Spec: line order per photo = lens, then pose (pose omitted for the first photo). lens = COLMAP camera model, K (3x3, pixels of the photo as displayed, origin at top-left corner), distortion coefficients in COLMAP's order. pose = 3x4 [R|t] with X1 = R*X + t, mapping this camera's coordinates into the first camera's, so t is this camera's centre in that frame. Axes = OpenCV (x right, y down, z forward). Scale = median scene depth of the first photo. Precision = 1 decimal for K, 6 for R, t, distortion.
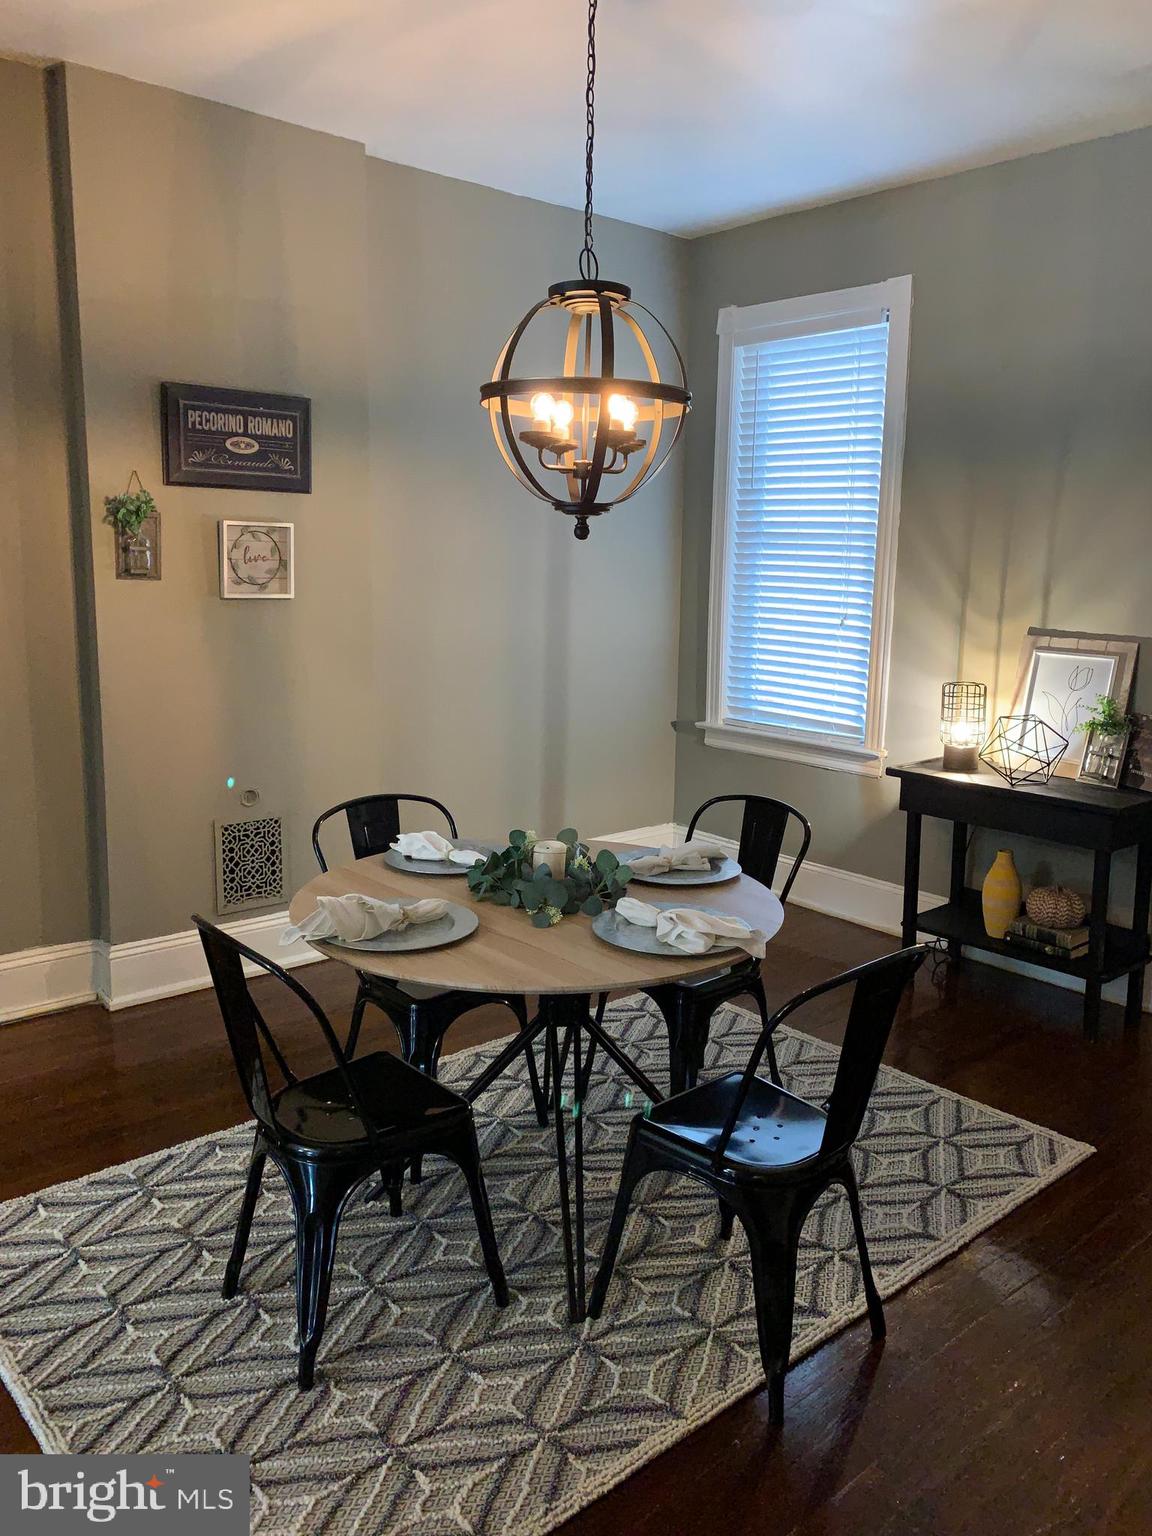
lens RADIAL K [[1177.5, 0, 575.8], [0, 1177.5, 759.4], [0, 0, 1]] dist [0.040568, -0.040739]
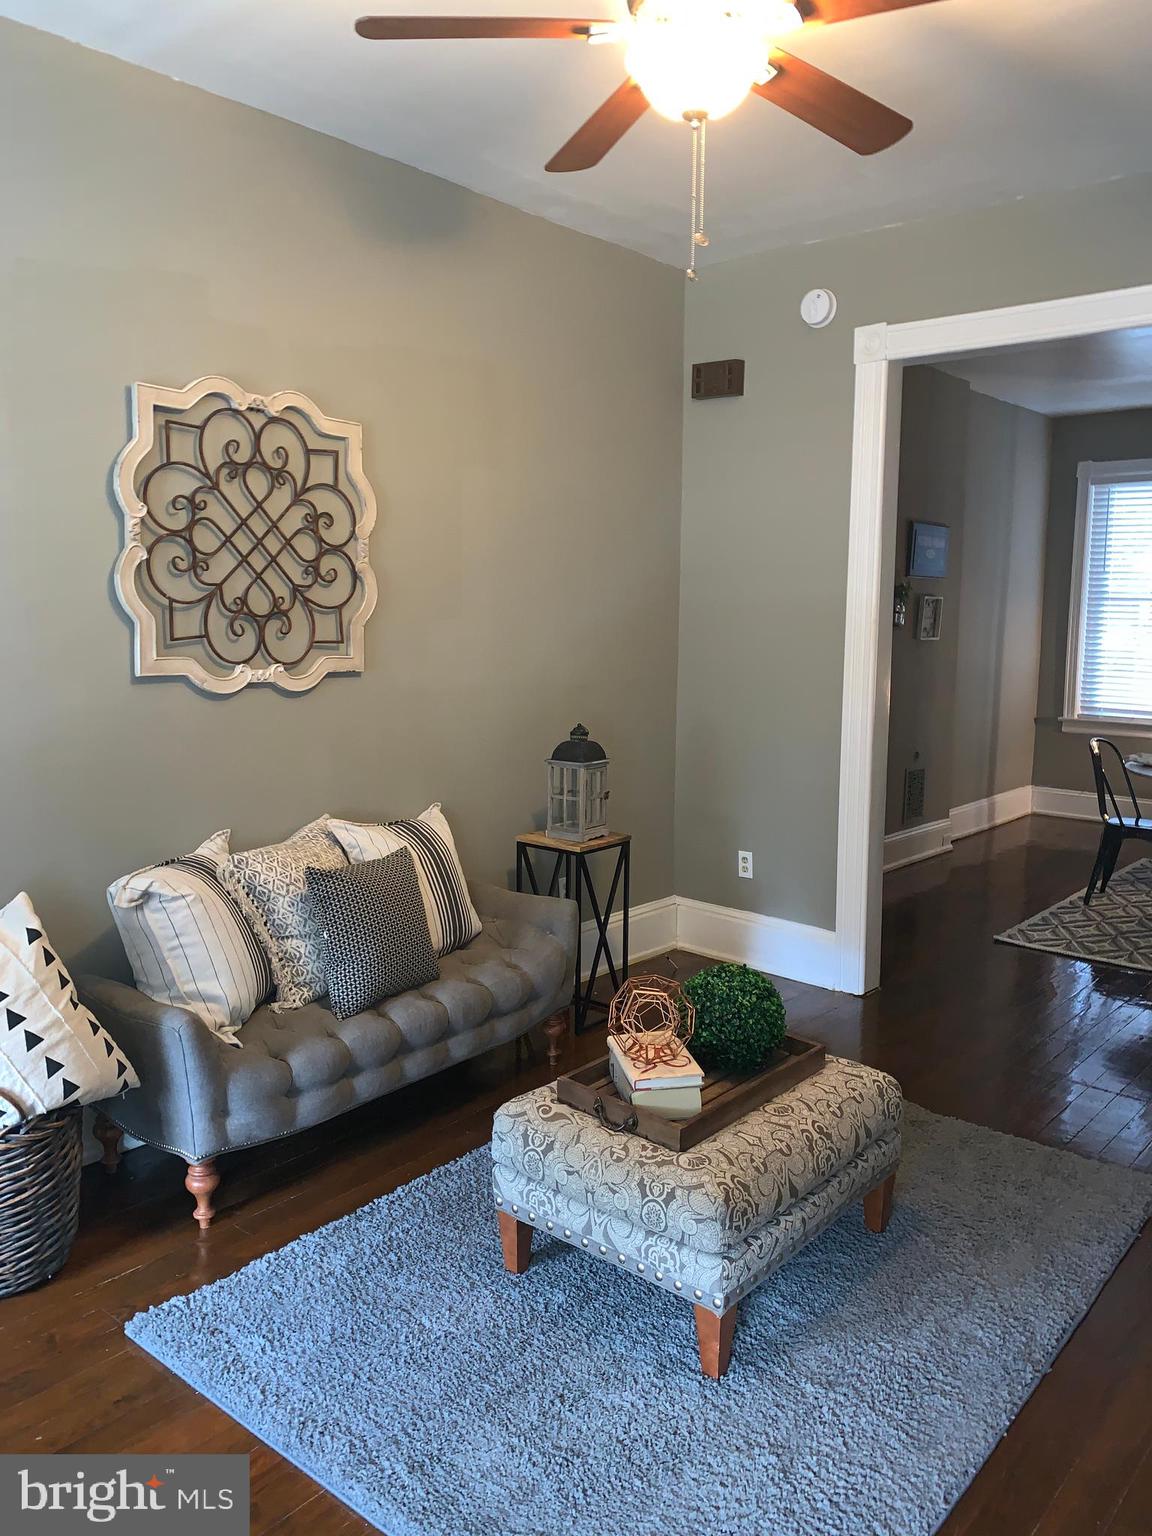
lens RADIAL K [[1177.5, 0, 585.6], [0, 1177.5, 771.1], [0, 0, 1]] dist [0.040568, -0.040739]
pose [[0.987853, -0.025669, 0.153259, -0.986327], [0.031070, 0.998974, -0.032951, 0.094333], [-0.152256, 0.037312, 0.987637, -0.599551]]
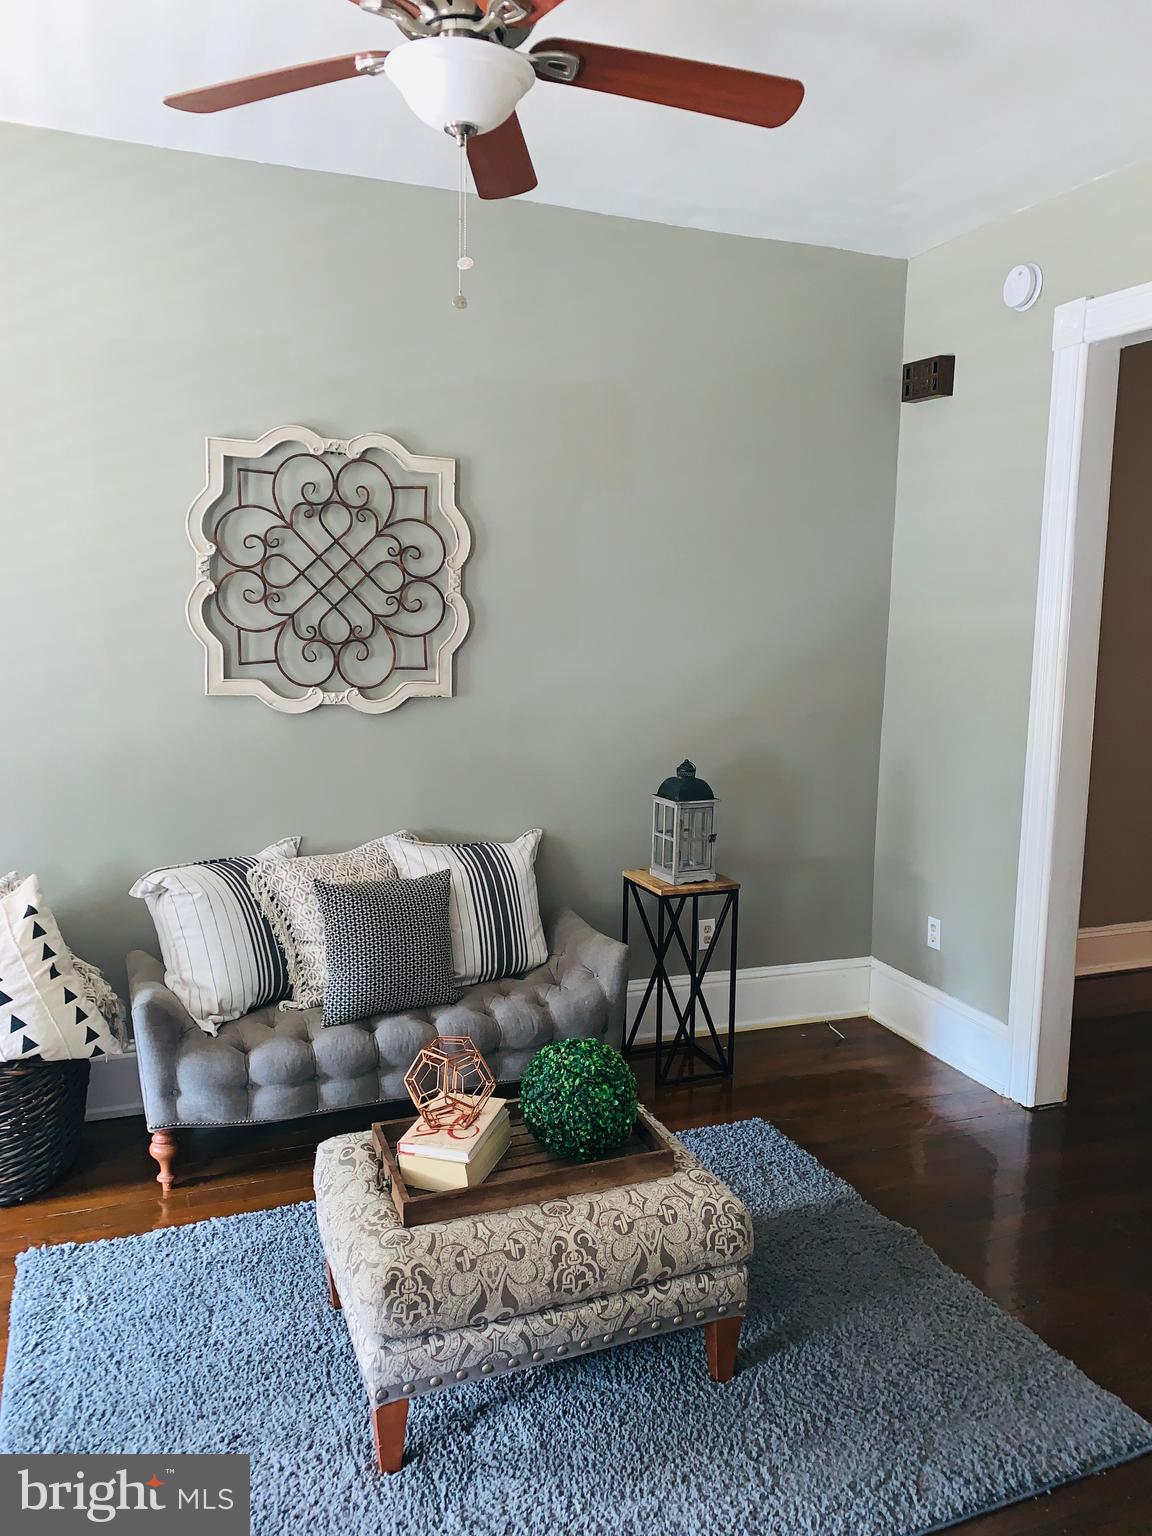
lens RADIAL K [[1177.5, 0, 597.5], [0, 1177.5, 772.2], [0, 0, 1]] dist [0.040568, -0.040739]
pose [[0.946414, 0.050274, -0.319018, -0.610372], [-0.062614, 0.997630, -0.028538, 0.062731], [0.316827, 0.046984, 0.947319, -0.531823]]
